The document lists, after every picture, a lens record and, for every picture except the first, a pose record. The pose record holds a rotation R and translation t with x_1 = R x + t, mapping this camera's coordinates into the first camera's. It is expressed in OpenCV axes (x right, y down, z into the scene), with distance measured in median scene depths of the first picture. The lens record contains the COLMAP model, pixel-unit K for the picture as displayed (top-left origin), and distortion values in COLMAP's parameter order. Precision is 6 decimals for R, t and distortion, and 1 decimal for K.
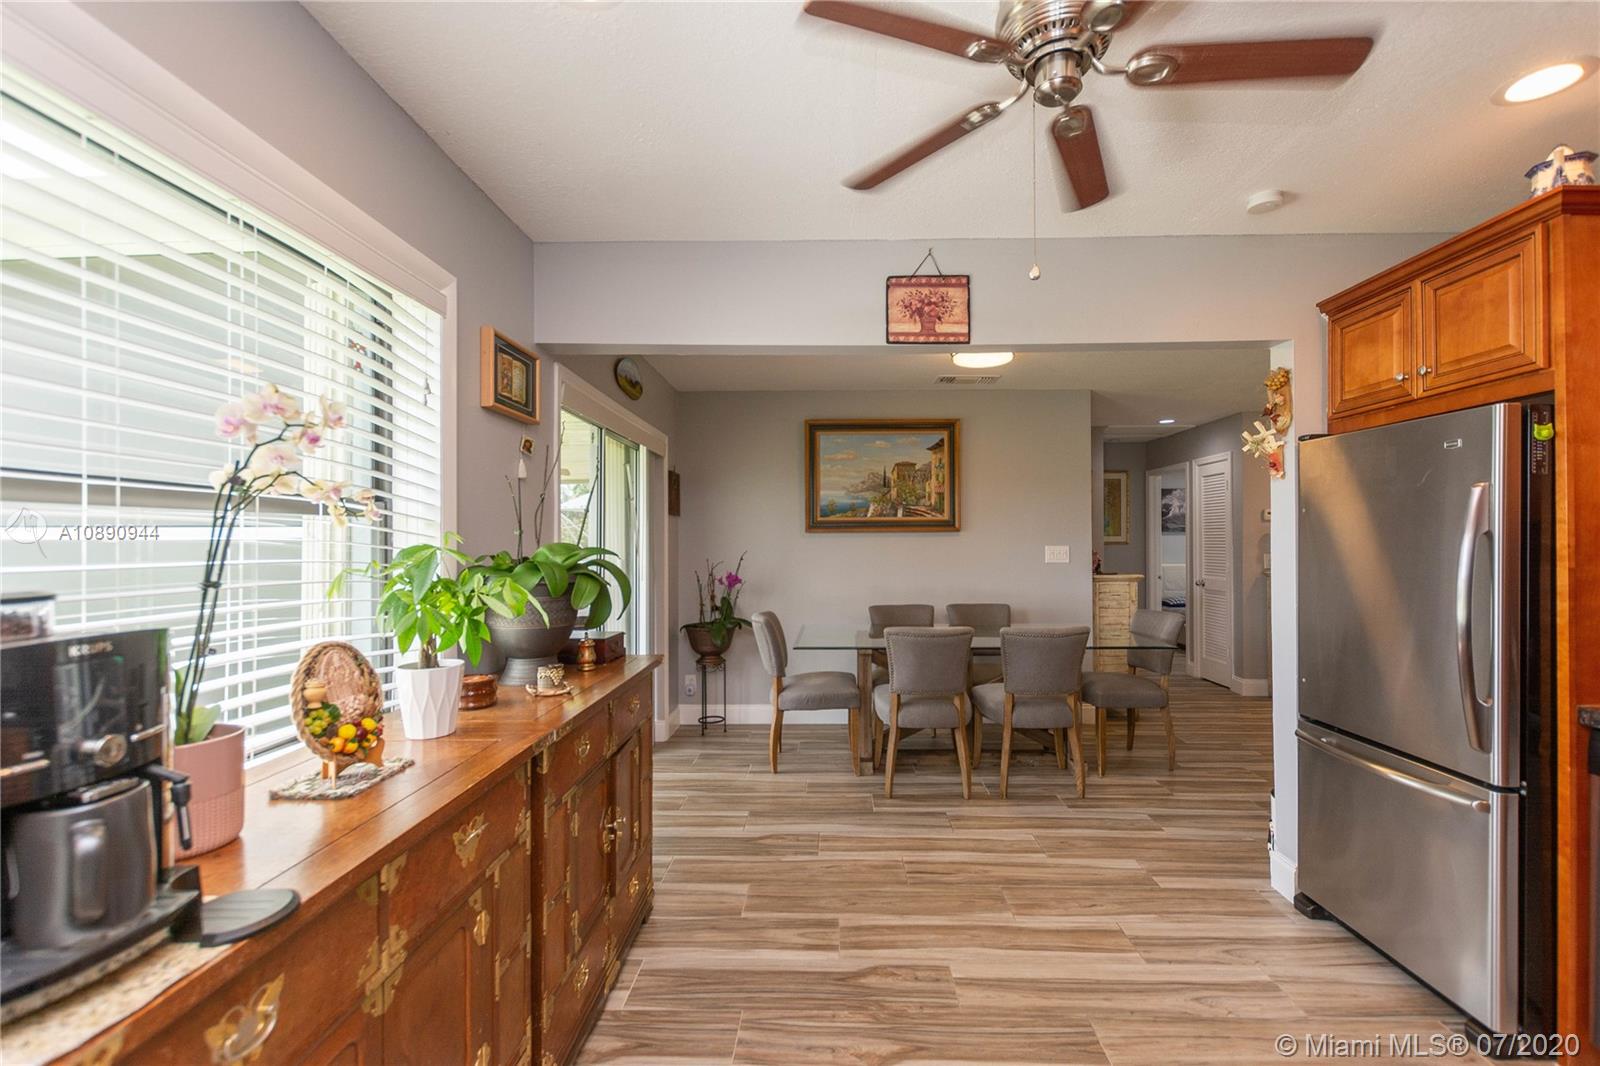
lens RADIAL K [[705.1, 0, 802.8], [0, 705.1, 530.8], [0, 0, 1]] dist [0.012294, -0.003376]
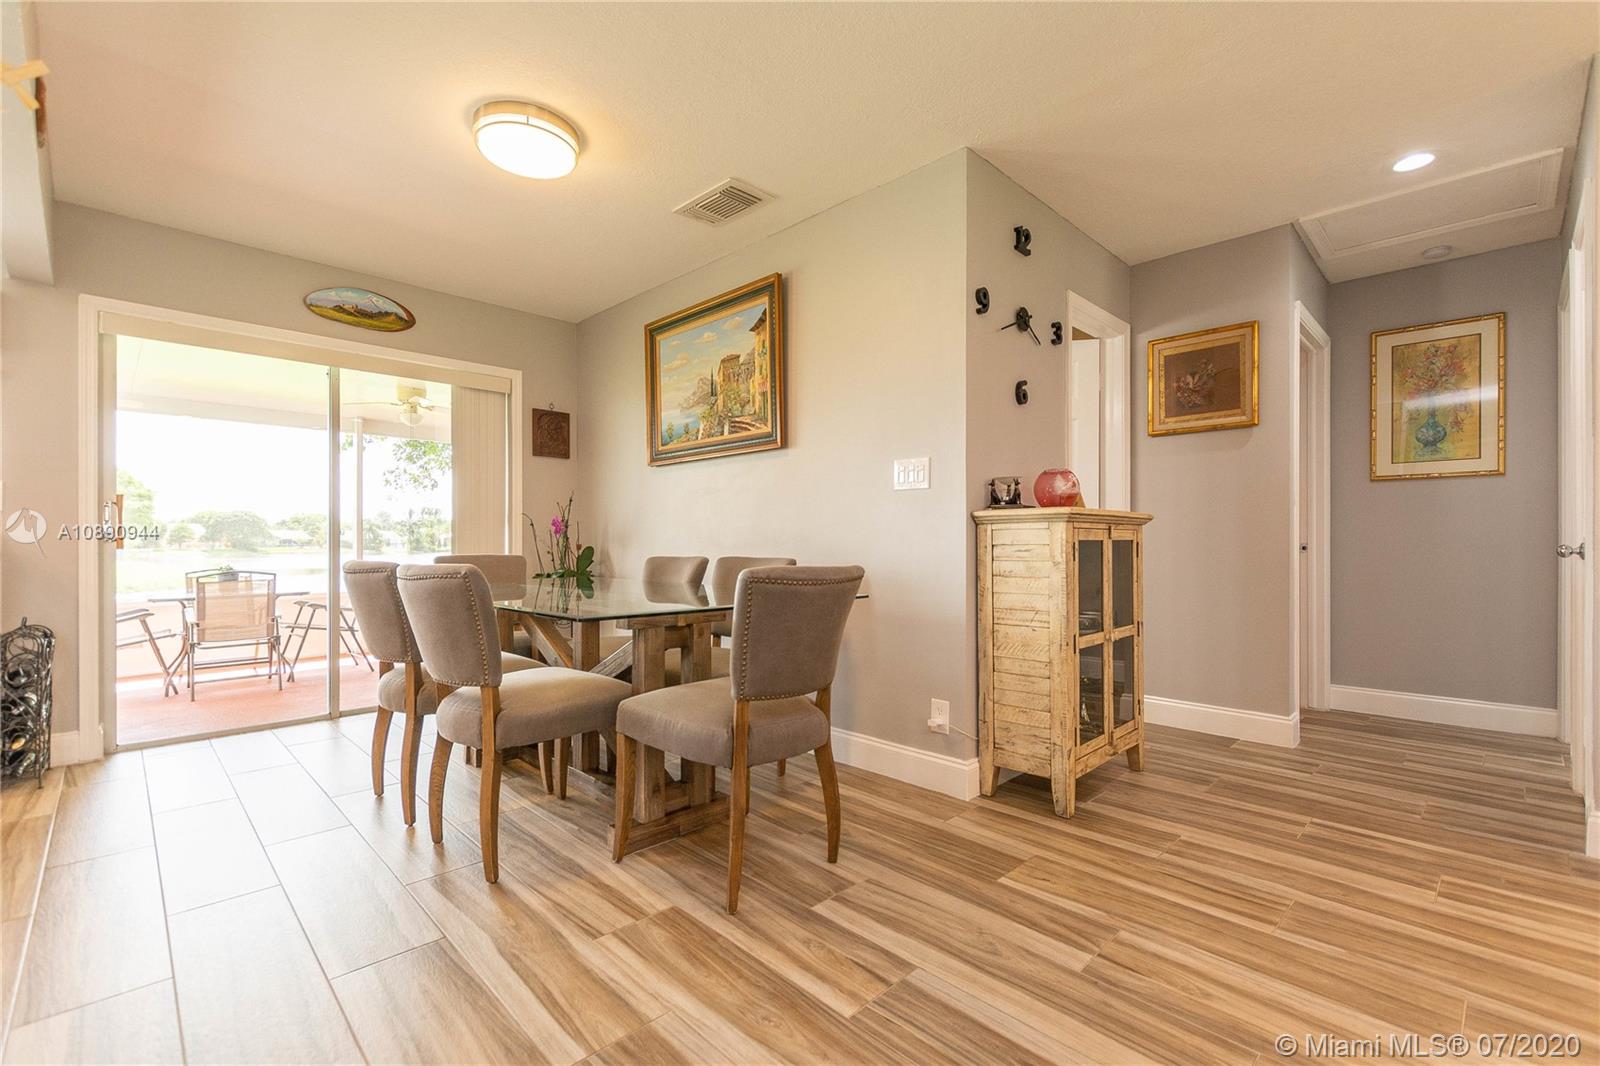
lens RADIAL K [[705.1, 0, 791.6], [0, 705.1, 536.3], [0, 0, 1]] dist [0.012294, -0.003376]
pose [[0.721132, -0.002109, -0.692795, 0.858161], [0.007477, 0.999961, 0.004739, 0.099673], [0.692757, -0.008597, 0.721119, 0.691937]]
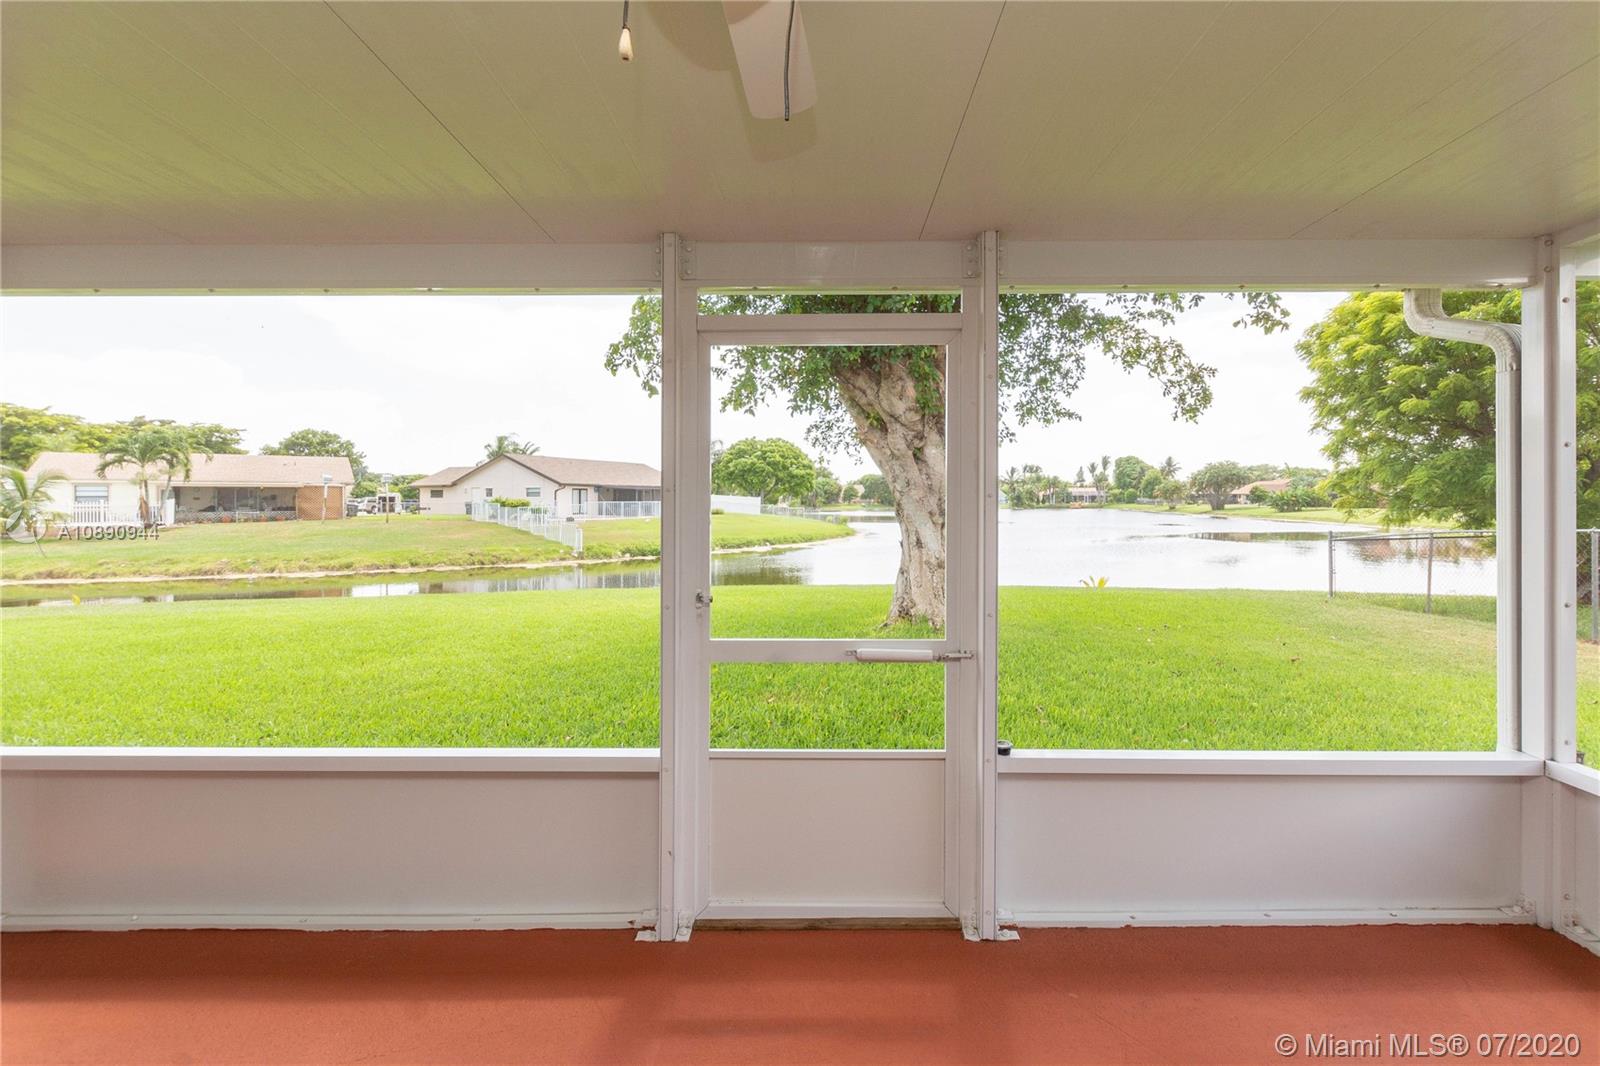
lens RADIAL K [[705.1, 0, 802.8], [0, 705.1, 499.9], [0, 0, 1]] dist [0.012294, -0.003376]
pose [[0.008931, 0.005604, -0.999944, -0.597202], [0.017495, 0.999830, 0.005760, 0.029664], [0.999807, -0.017545, 0.008831, 1.968155]]
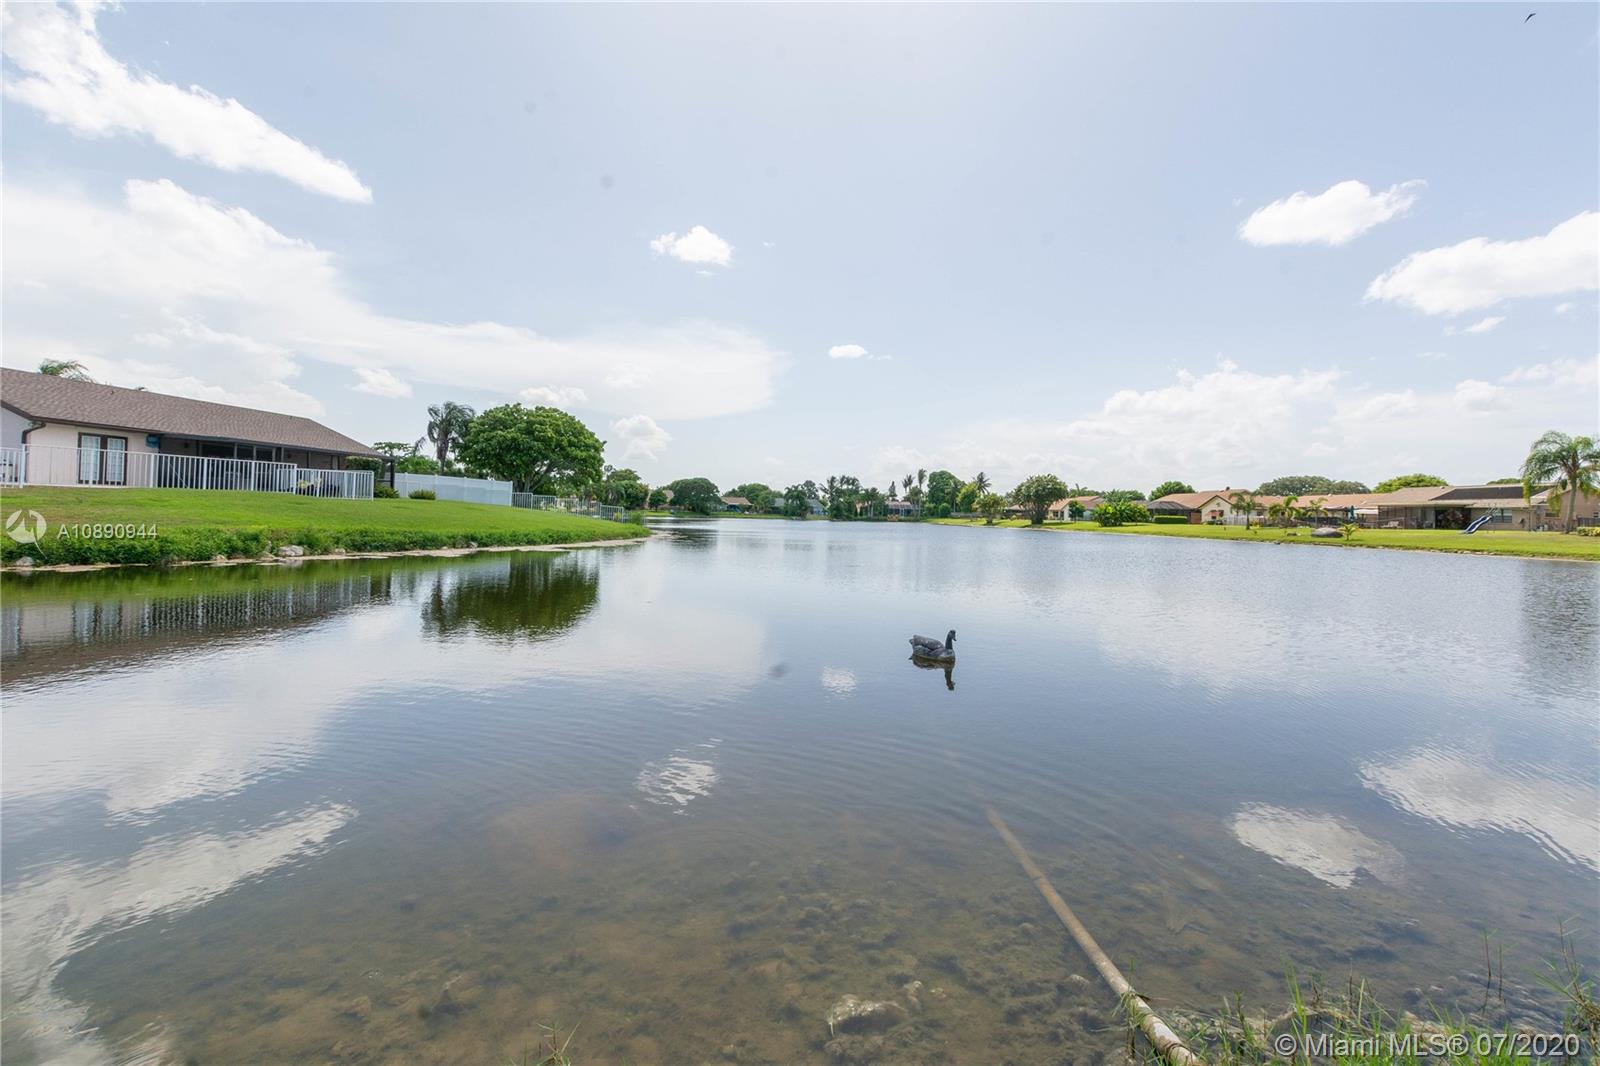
lens RADIAL K [[705.1, 0, 810.4], [0, 705.1, 525.2], [0, 0, 1]] dist [0.012294, -0.003376]
pose [[0.280179, 0.026213, -0.959590, -5.578793], [-0.012920, 0.999640, 0.023535, 0.475101], [0.959861, 0.005804, 0.280417, 2.620868]]
